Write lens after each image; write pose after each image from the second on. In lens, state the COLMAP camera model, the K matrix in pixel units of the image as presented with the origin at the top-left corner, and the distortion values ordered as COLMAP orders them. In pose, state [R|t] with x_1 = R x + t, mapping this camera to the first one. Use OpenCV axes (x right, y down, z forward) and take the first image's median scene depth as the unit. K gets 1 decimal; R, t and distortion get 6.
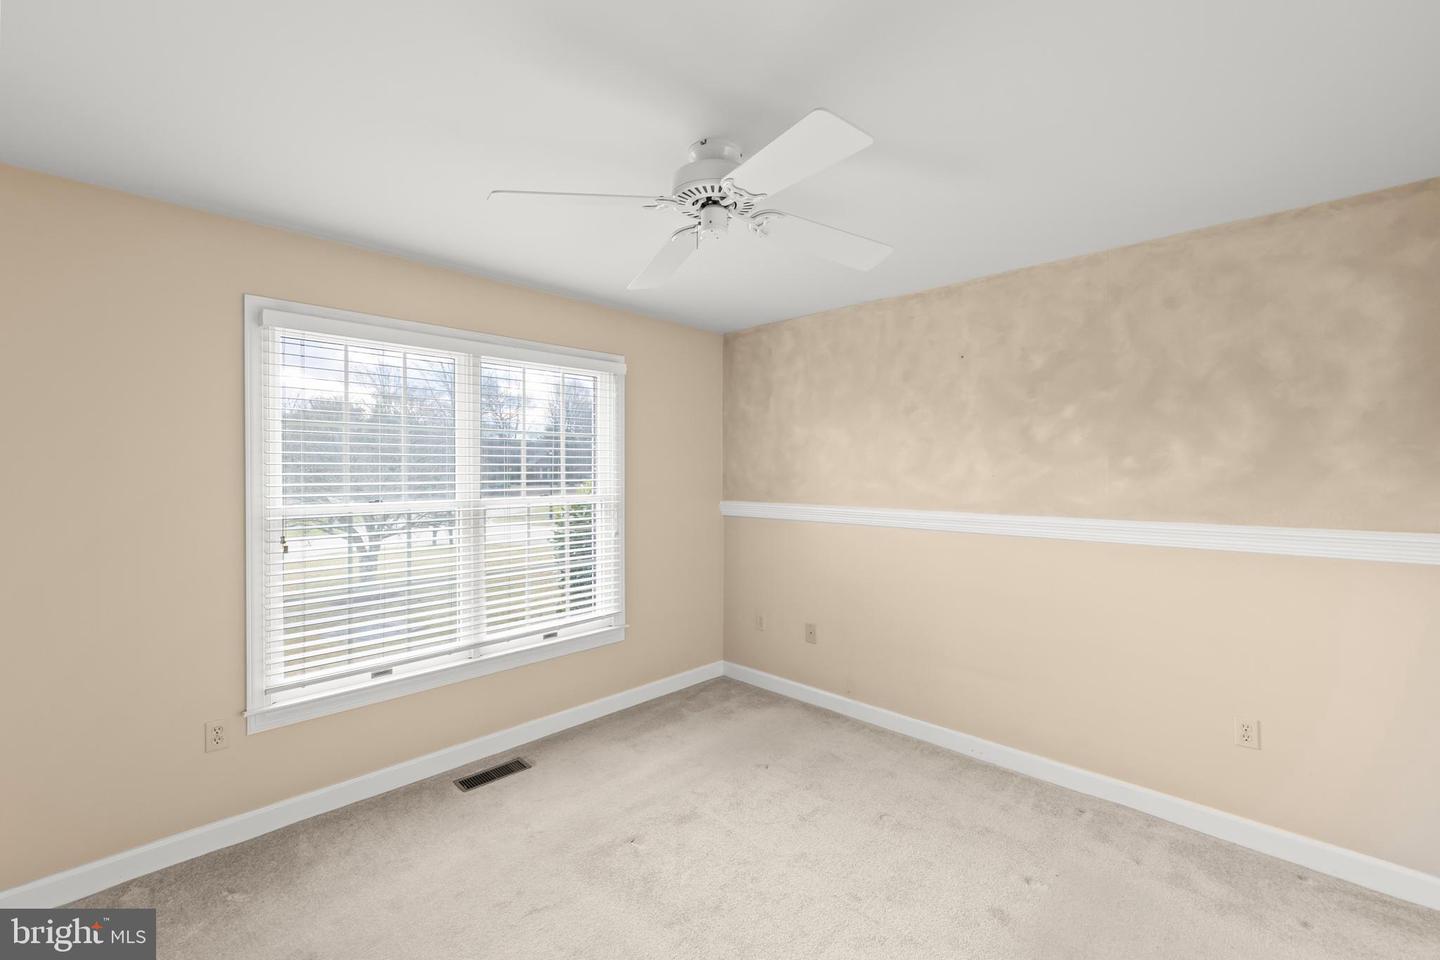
lens RADIAL K [[608.6, 0, 713.9], [0, 608.6, 475.1], [0, 0, 1]] dist [0.007861, -0.000179]
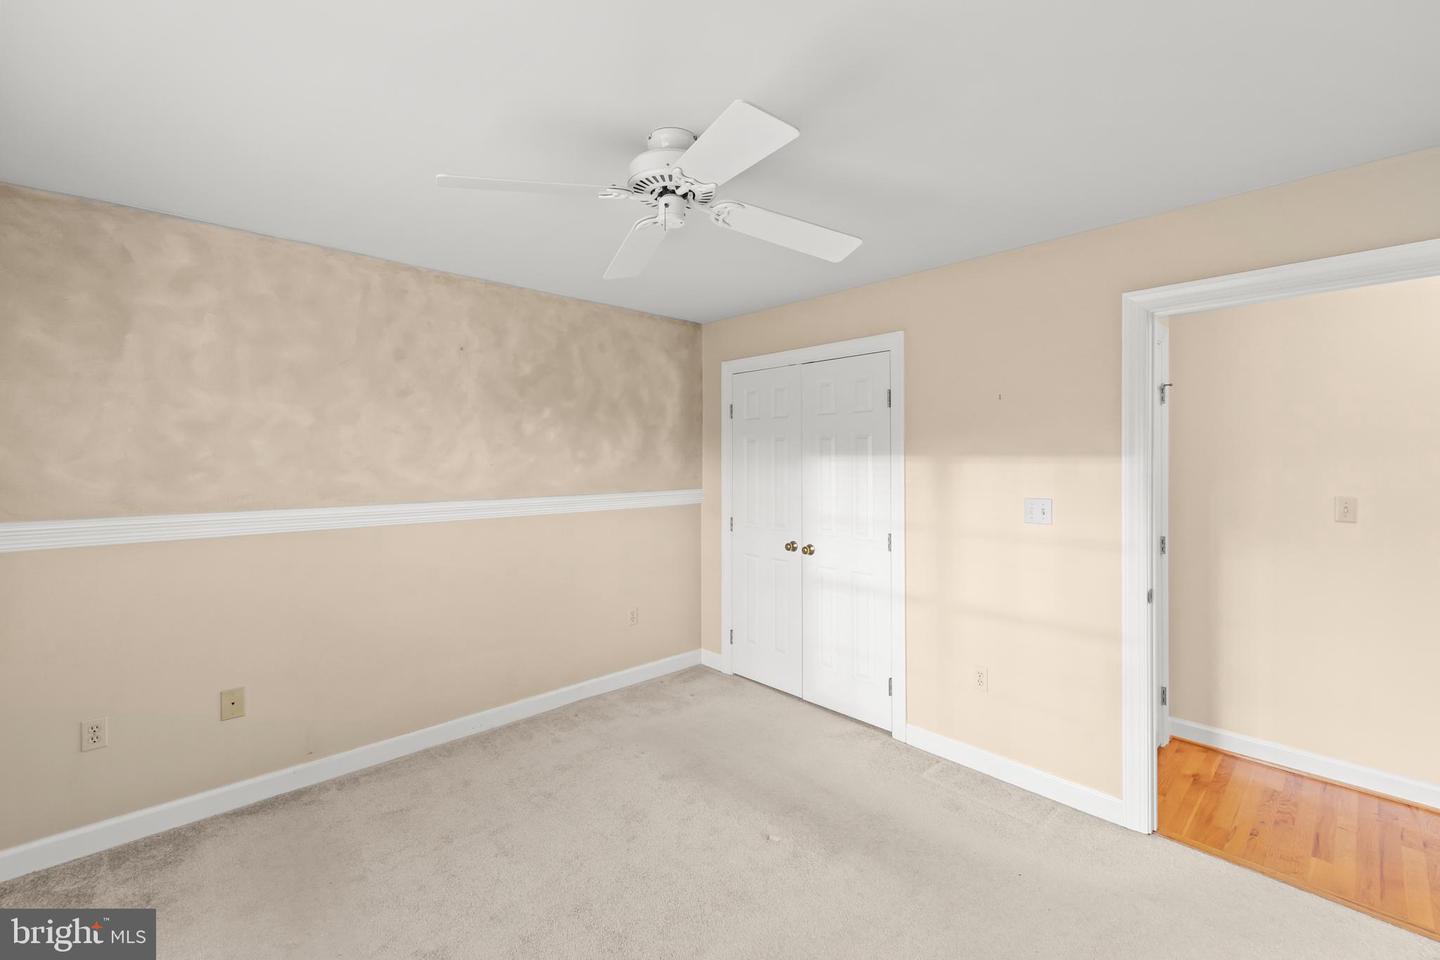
lens RADIAL K [[608.6, 0, 717.7], [0, 608.6, 465.7], [0, 0, 1]] dist [0.007861, -0.000179]
pose [[0.039435, -0.014935, 0.999111, -0.588618], [0.006618, 0.999870, 0.014685, -0.010581], [-0.999200, 0.006033, 0.039529, 0.529037]]
